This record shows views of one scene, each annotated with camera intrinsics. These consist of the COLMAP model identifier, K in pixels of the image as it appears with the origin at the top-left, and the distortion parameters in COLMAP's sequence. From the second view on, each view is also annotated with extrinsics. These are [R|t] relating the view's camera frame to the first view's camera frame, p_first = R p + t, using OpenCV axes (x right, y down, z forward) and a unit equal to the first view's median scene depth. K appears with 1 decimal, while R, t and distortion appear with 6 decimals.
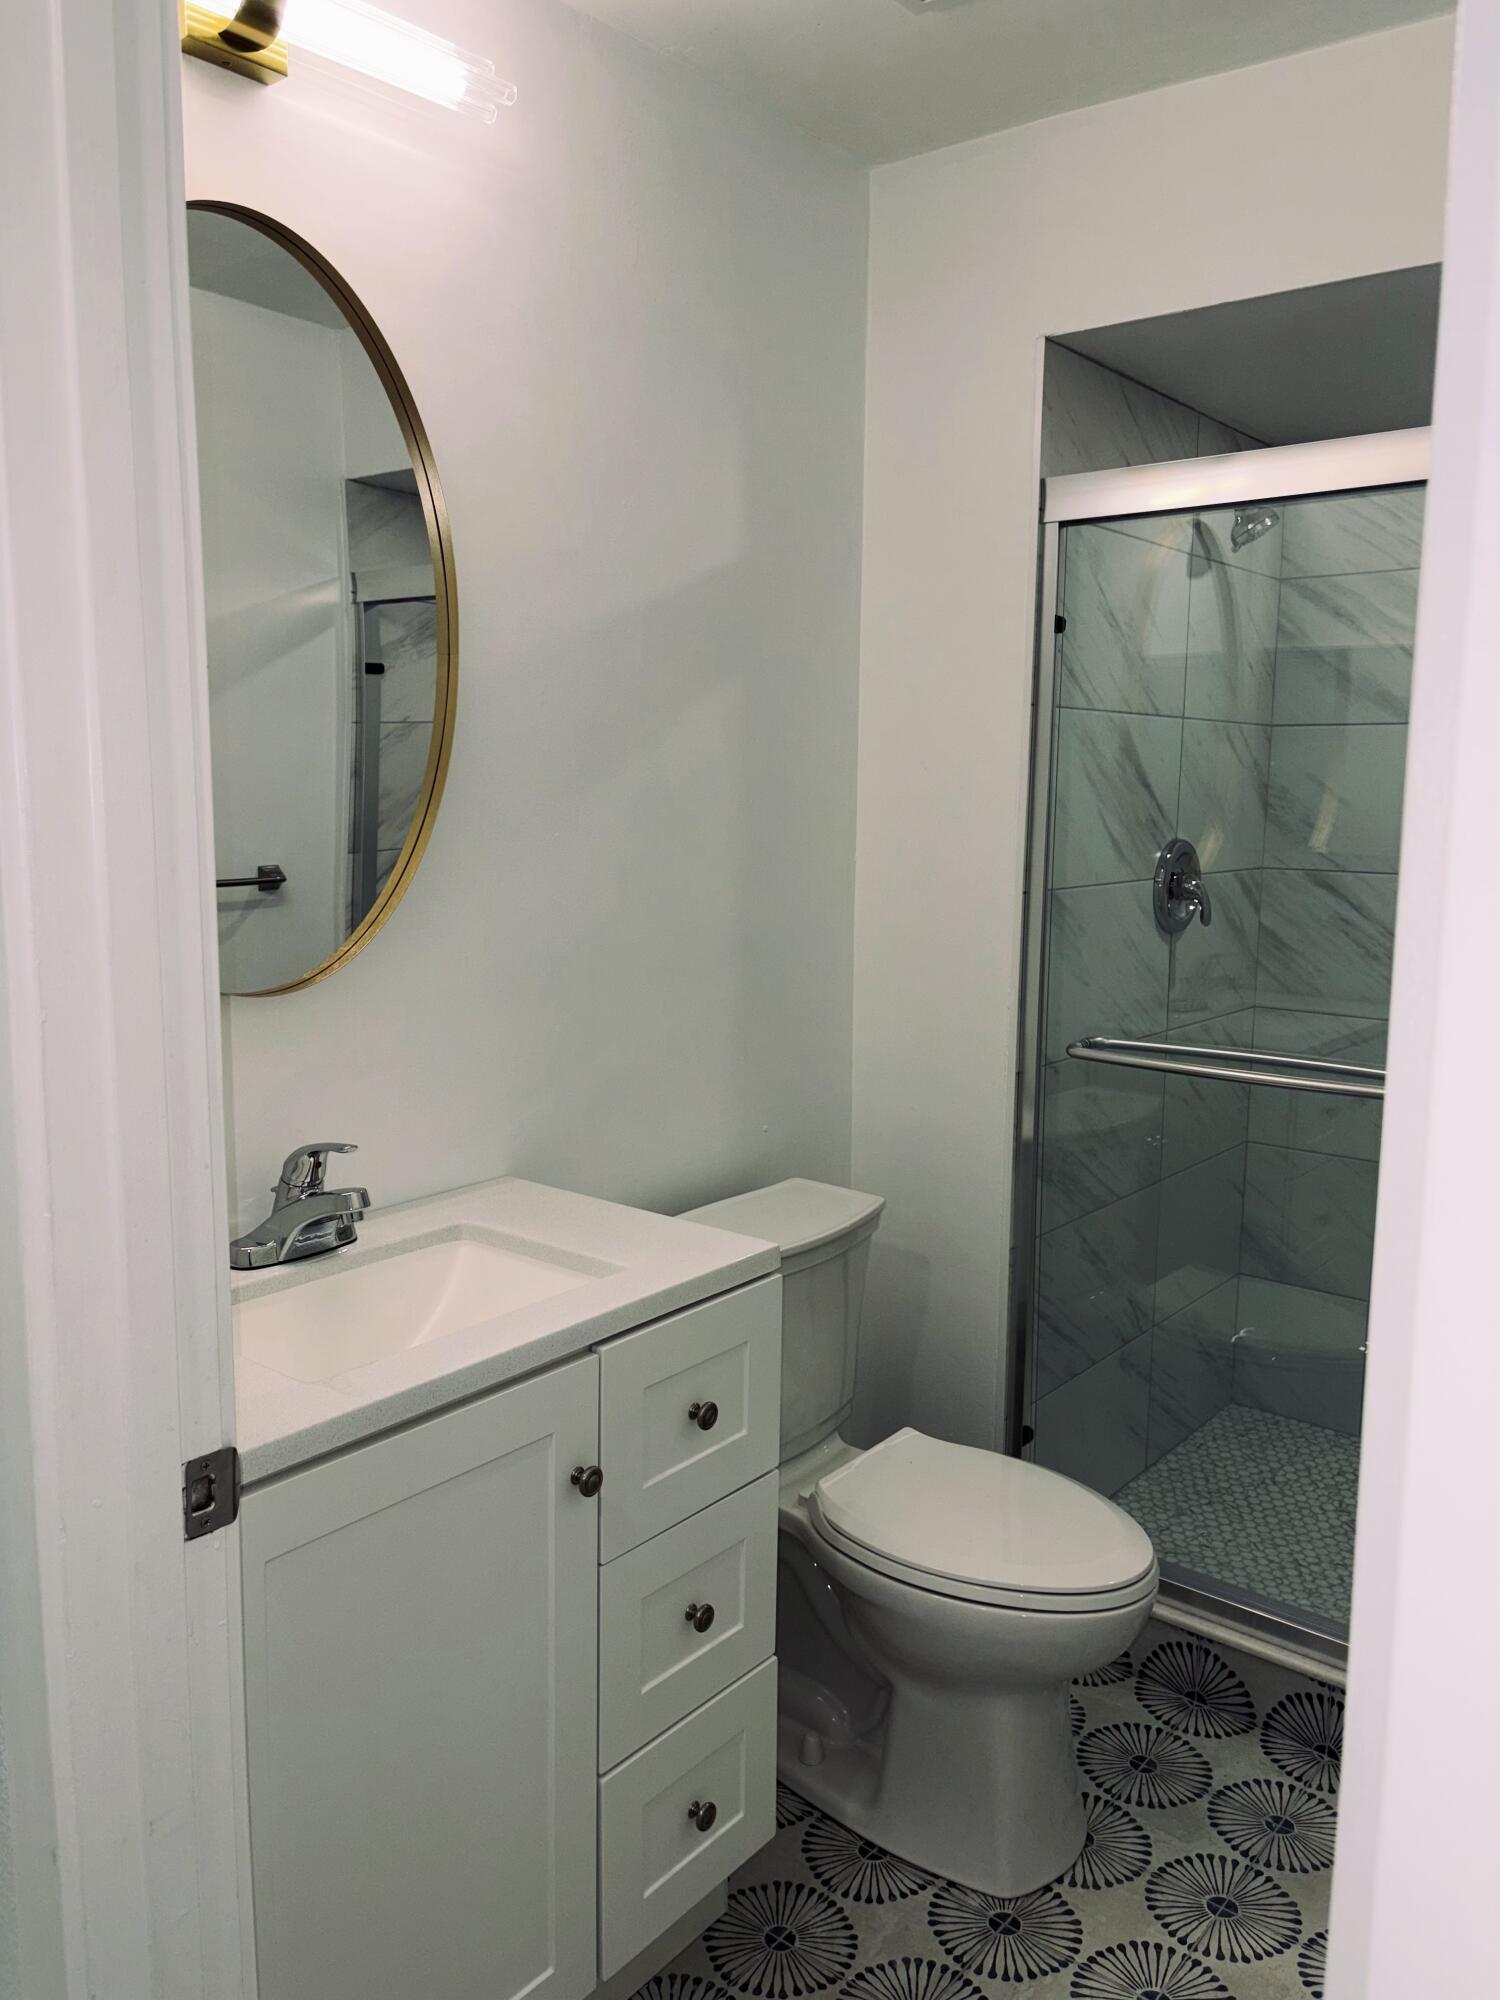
lens RADIAL K [[1496.4, 0, 750.0], [0, 1496.4, 1000.0], [0, 0, 1]] dist [0.039882, -0.092656]
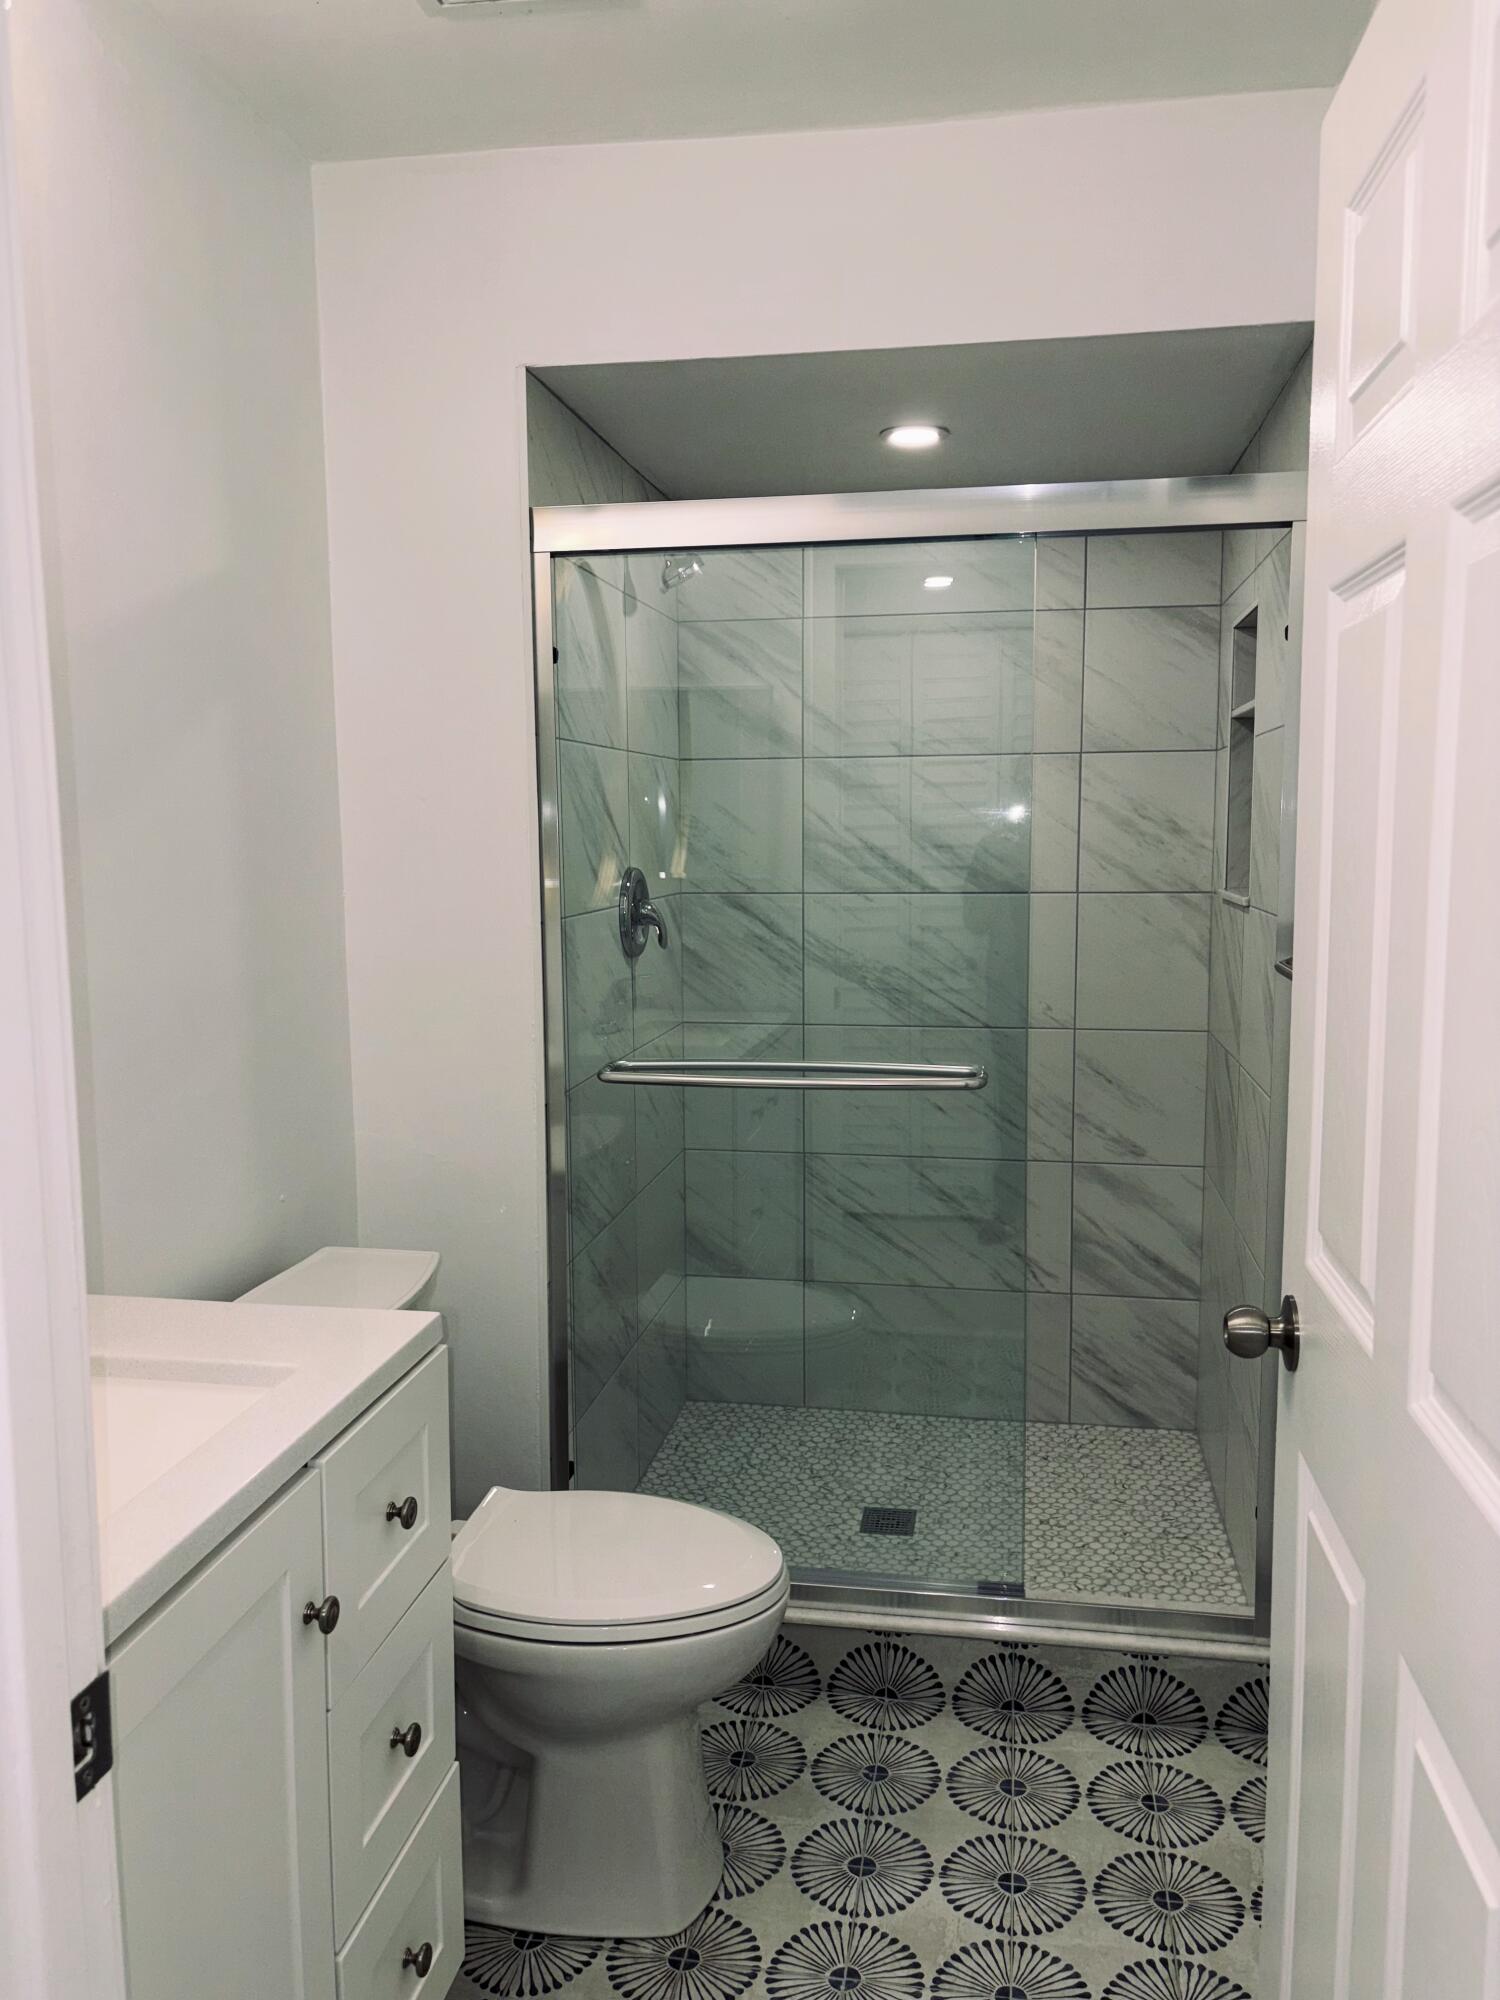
lens RADIAL K [[1499.2, 0, 750.0], [0, 1499.2, 1000.0], [0, 0, 1]] dist [-0.004503, -0.013393]
pose [[0.862593, -0.071377, 0.500839, -0.217976], [0.084166, 0.996447, -0.002950, -0.006772], [-0.498849, 0.044699, 0.865536, 0.088150]]
